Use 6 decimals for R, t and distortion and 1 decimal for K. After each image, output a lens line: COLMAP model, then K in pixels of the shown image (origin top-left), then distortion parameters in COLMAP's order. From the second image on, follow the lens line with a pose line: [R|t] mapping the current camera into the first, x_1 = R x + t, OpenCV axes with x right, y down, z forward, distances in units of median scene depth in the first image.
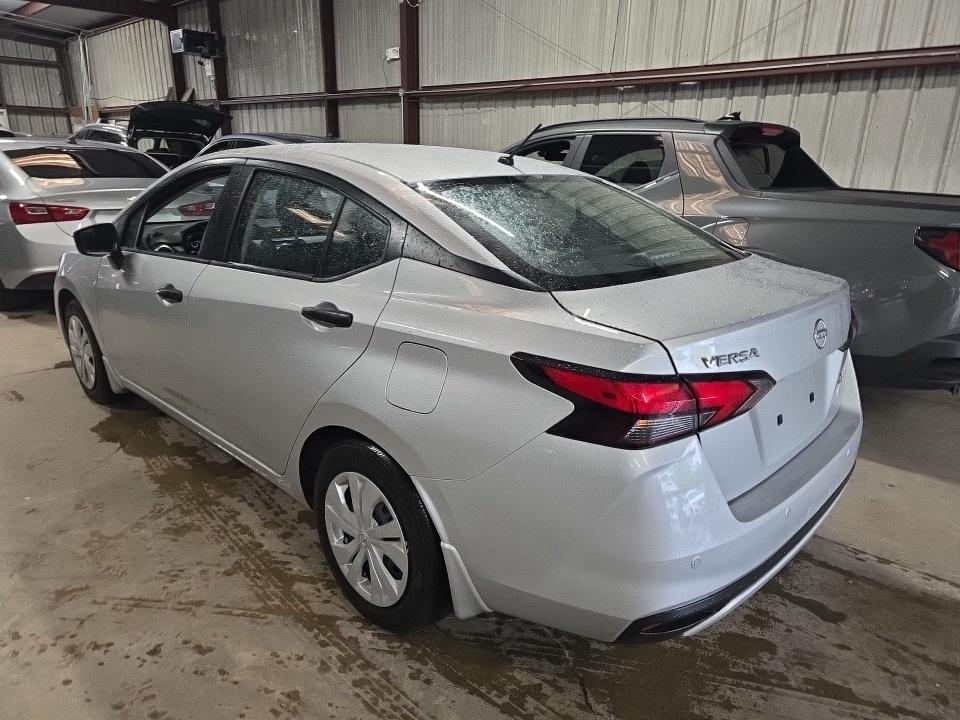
lens RADIAL K [[637.8, 0, 479.5], [0, 637.8, 362.9], [0, 0, 1]] dist [0.002060, -0.007241]
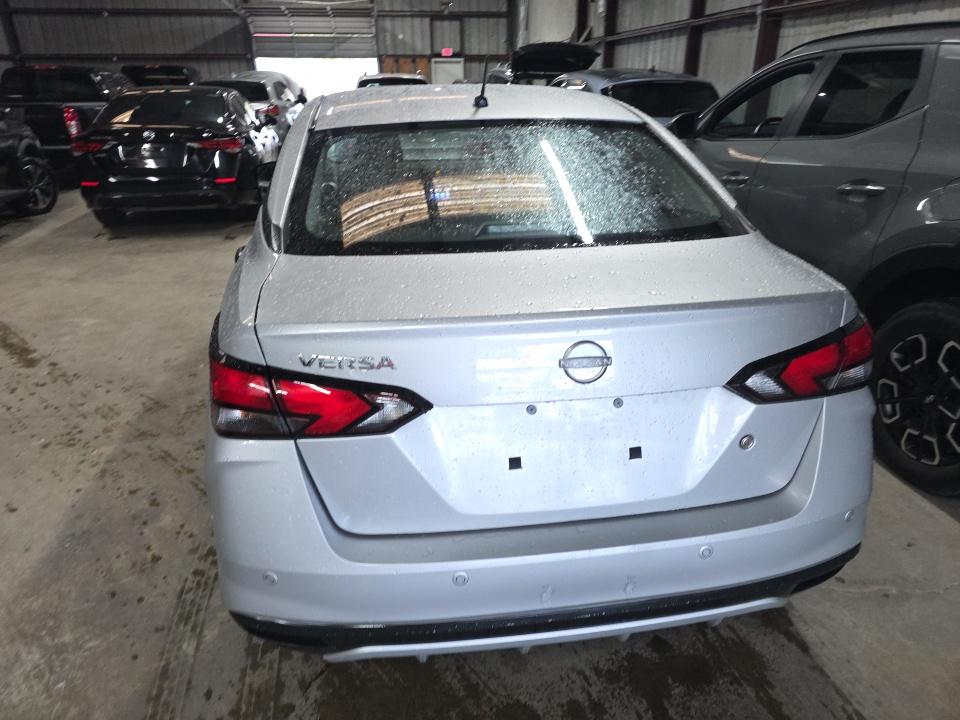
lens RADIAL K [[637.8, 0, 479.7], [0, 637.8, 360.4], [0, 0, 1]] dist [0.002060, -0.007241]
pose [[0.792766, 0.202968, -0.574741, 0.733186], [-0.151554, 0.978955, 0.136670, -0.103291], [0.590385, -0.021243, 0.806842, 0.337492]]
